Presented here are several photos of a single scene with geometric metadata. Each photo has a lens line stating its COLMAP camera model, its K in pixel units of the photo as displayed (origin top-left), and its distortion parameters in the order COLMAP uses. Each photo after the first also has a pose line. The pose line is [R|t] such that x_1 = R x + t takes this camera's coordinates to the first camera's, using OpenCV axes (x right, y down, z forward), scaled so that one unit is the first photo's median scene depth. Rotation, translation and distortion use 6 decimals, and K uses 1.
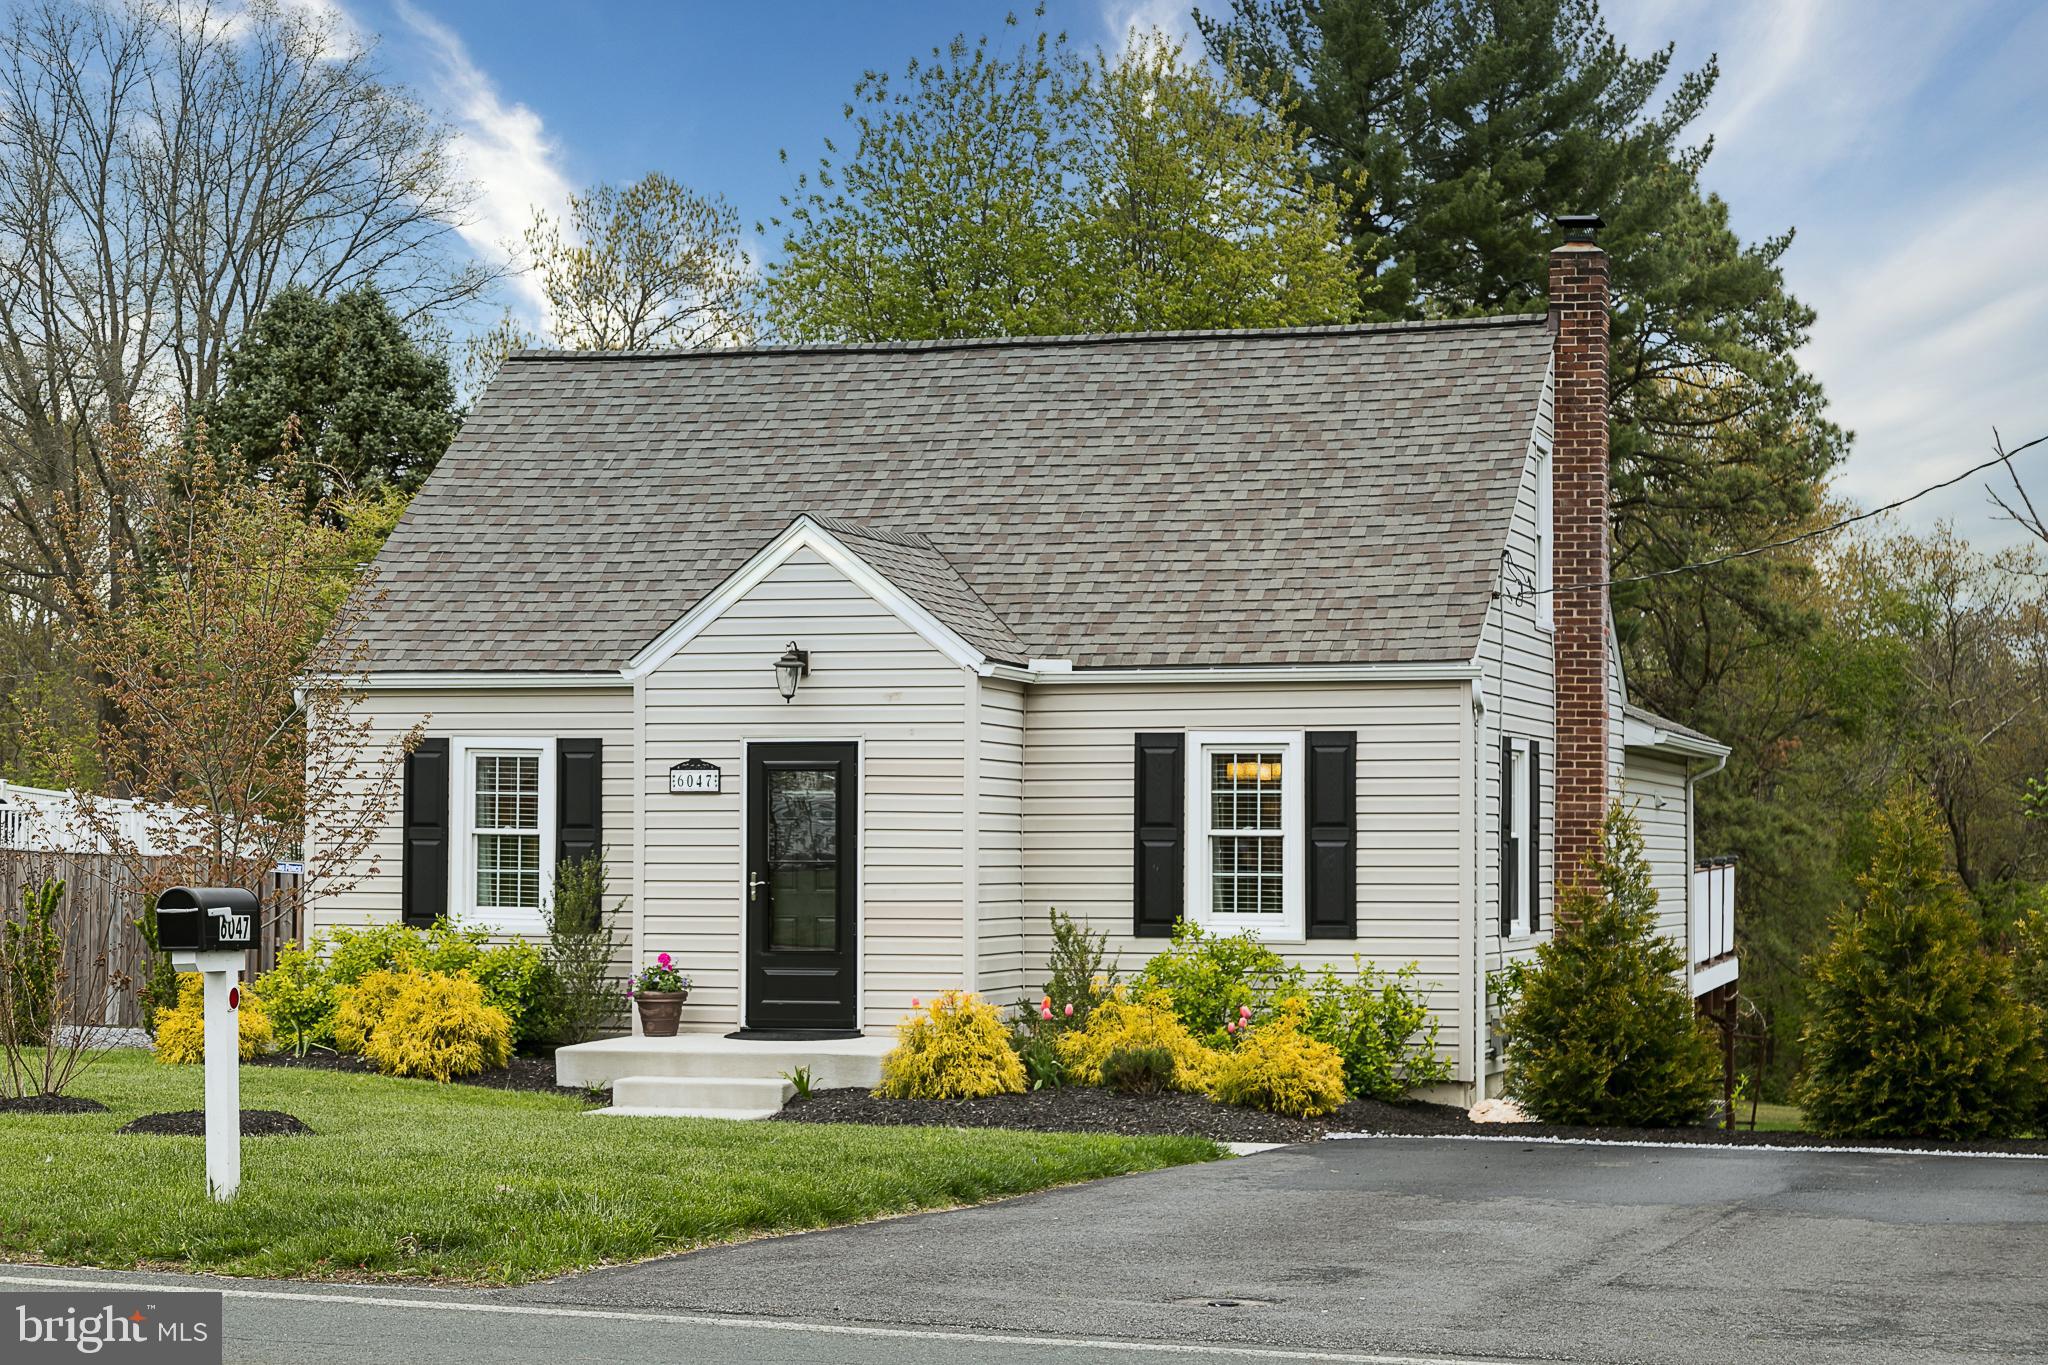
lens RADIAL K [[4079.1, 0, 1024.0], [0, 4079.1, 682.5], [0, 0, 1]] dist [0.097752, 0.209553]
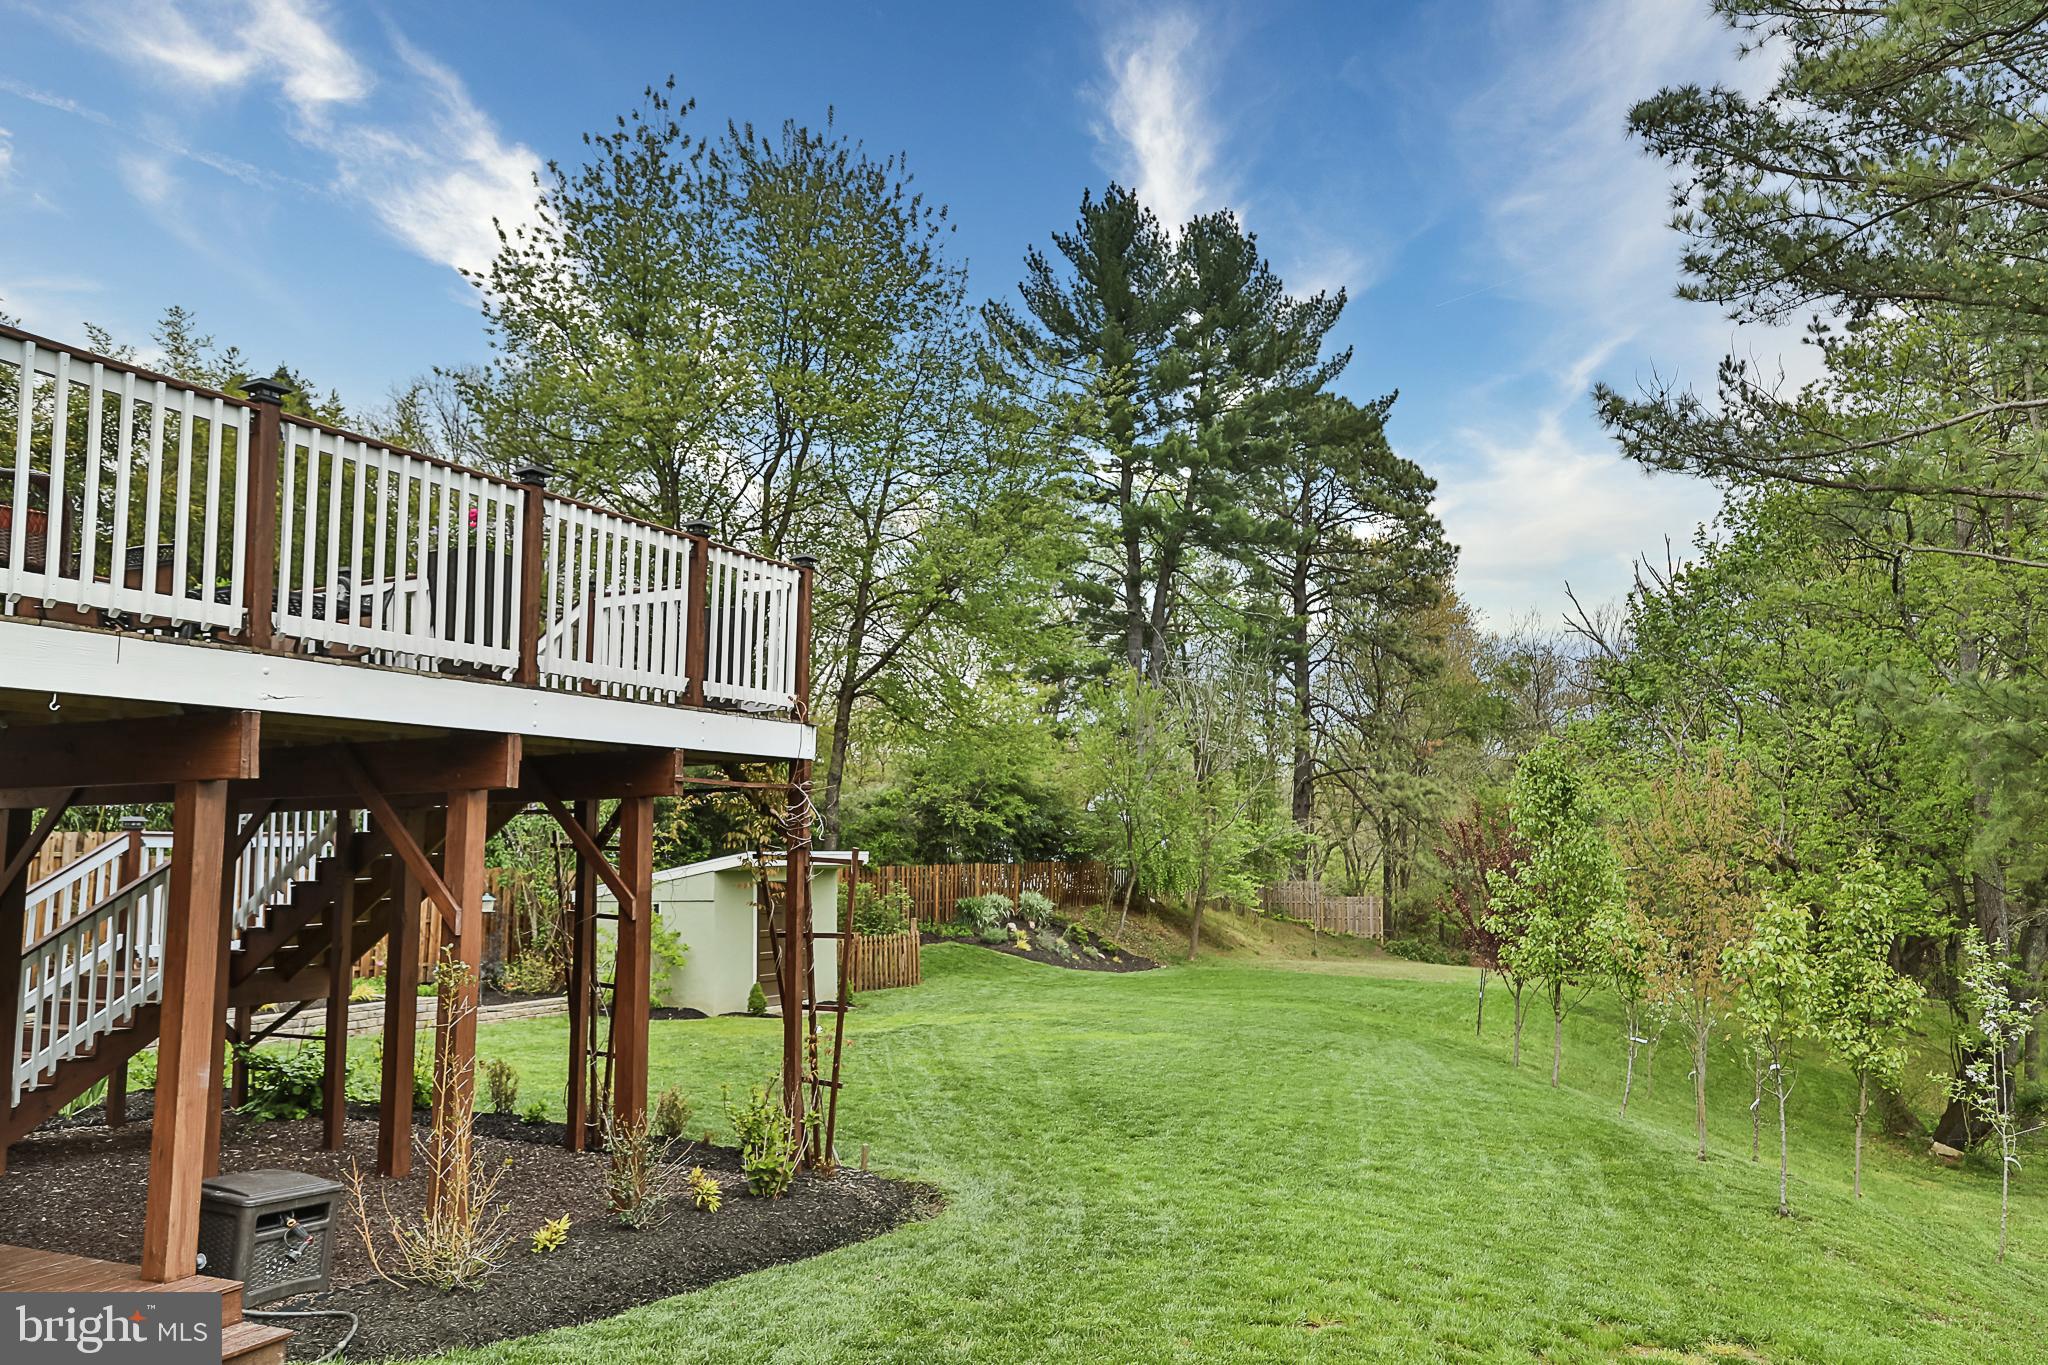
lens RADIAL K [[1464.3, 0, 1024.0], [0, 1464.3, 682.5], [0, 0, 1]] dist [-0.004977, 0.039591]
pose [[0.988381, -0.024653, -0.149983, 0.116785], [0.012520, 0.996610, -0.081311, 0.038322], [0.151479, 0.078488, 0.985339, 0.402429]]
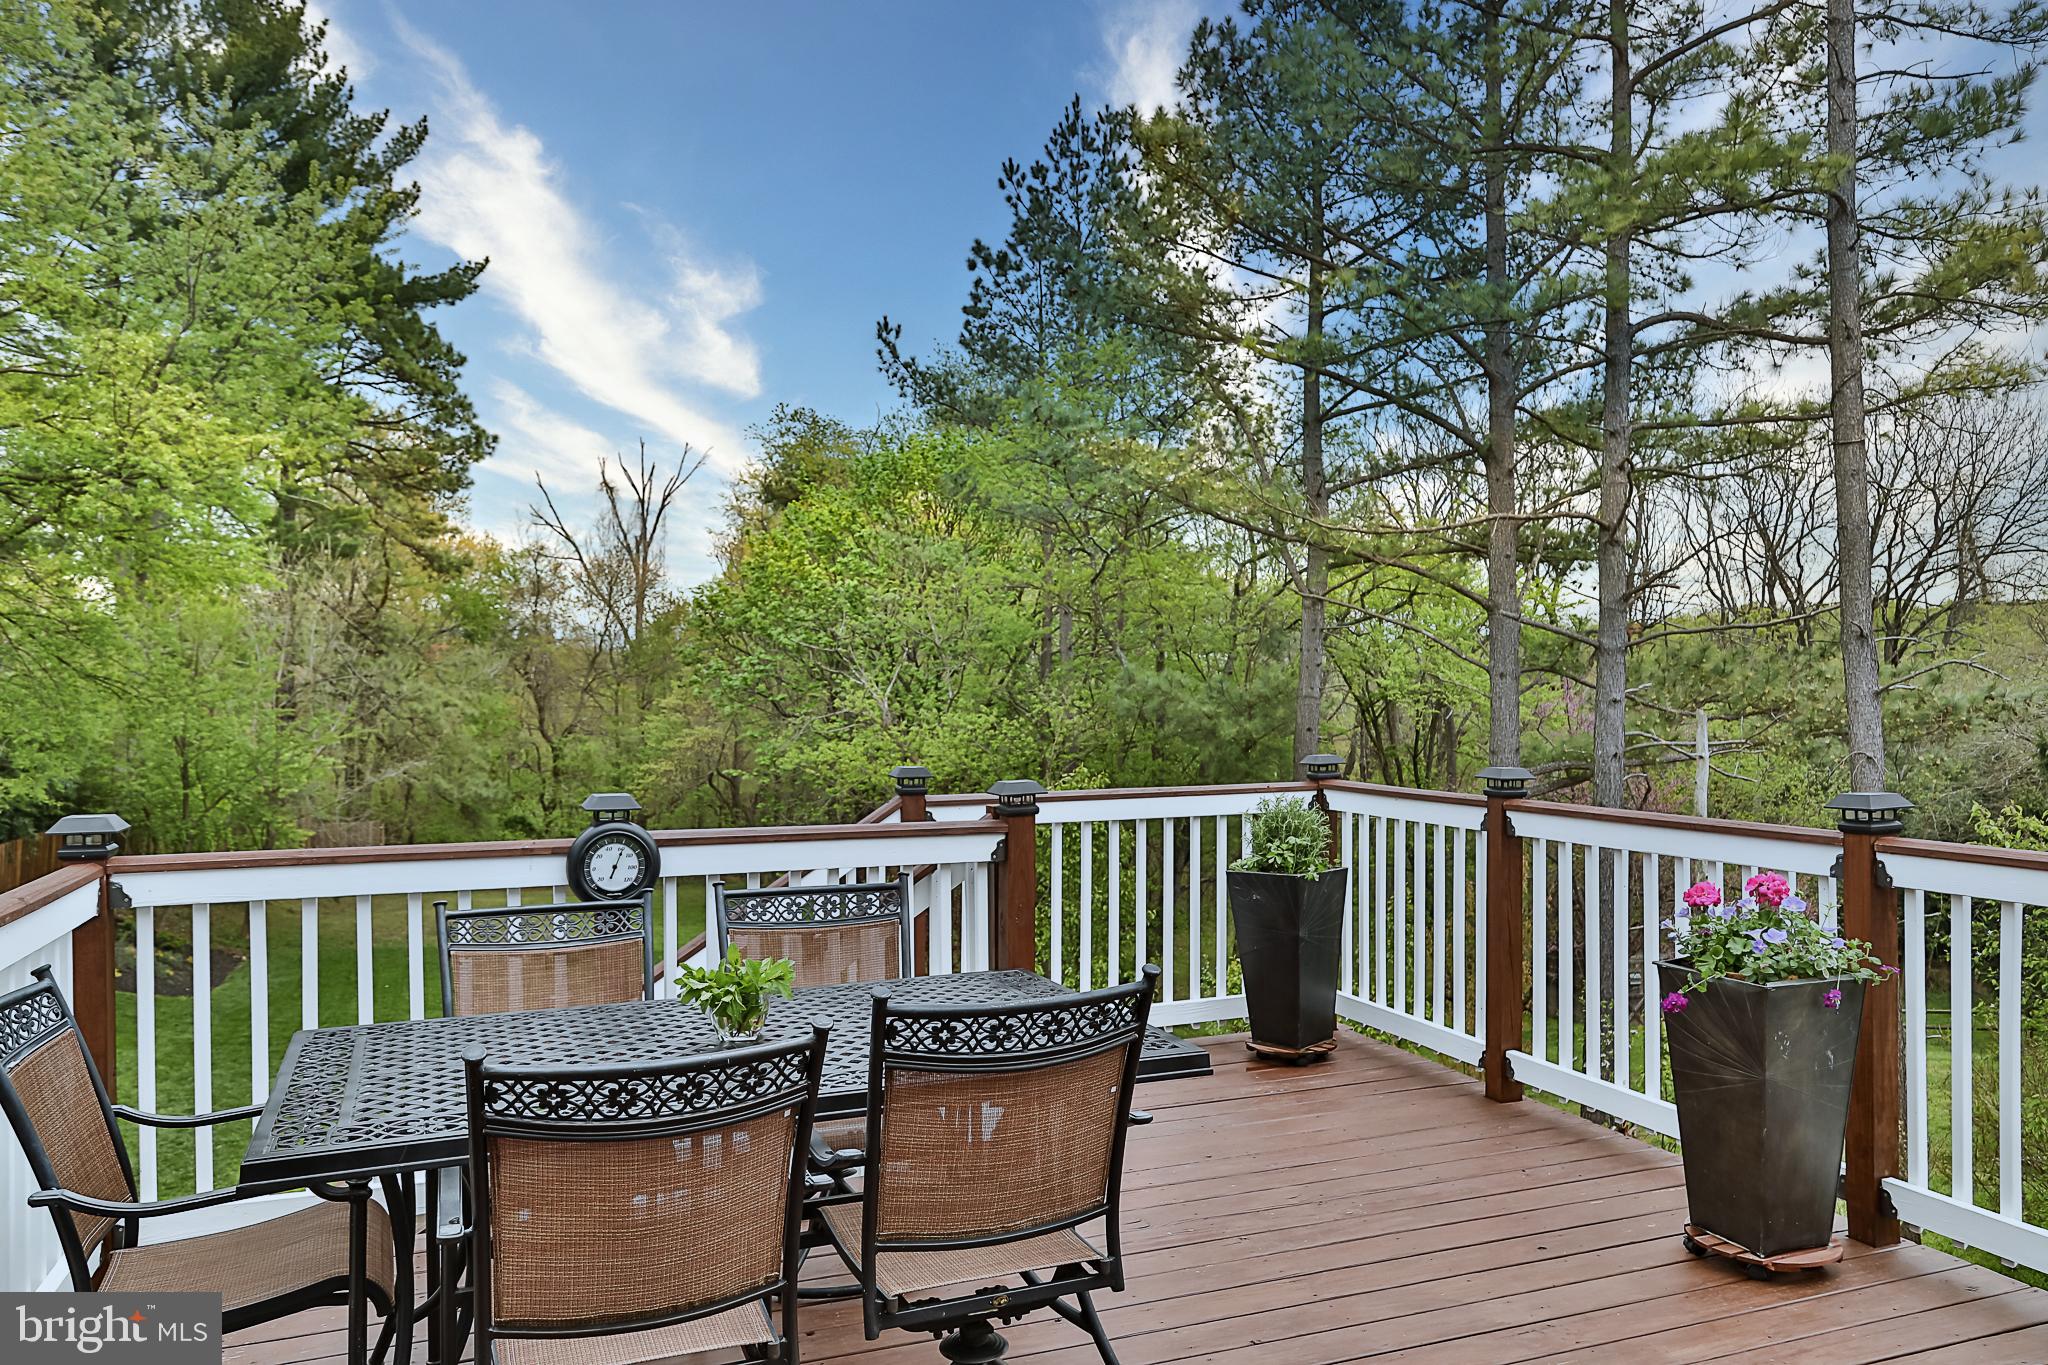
lens RADIAL K [[1453.5, 0, 1034.2], [0, 1453.5, 677.3], [0, 0, 1]] dist [-0.017478, 0.039100]
pose [[0.791899, 0.003421, 0.610642, 0.035682], [-0.015235, 0.999784, 0.014156, 0.015937], [-0.610462, -0.020513, 0.791780, 0.462640]]
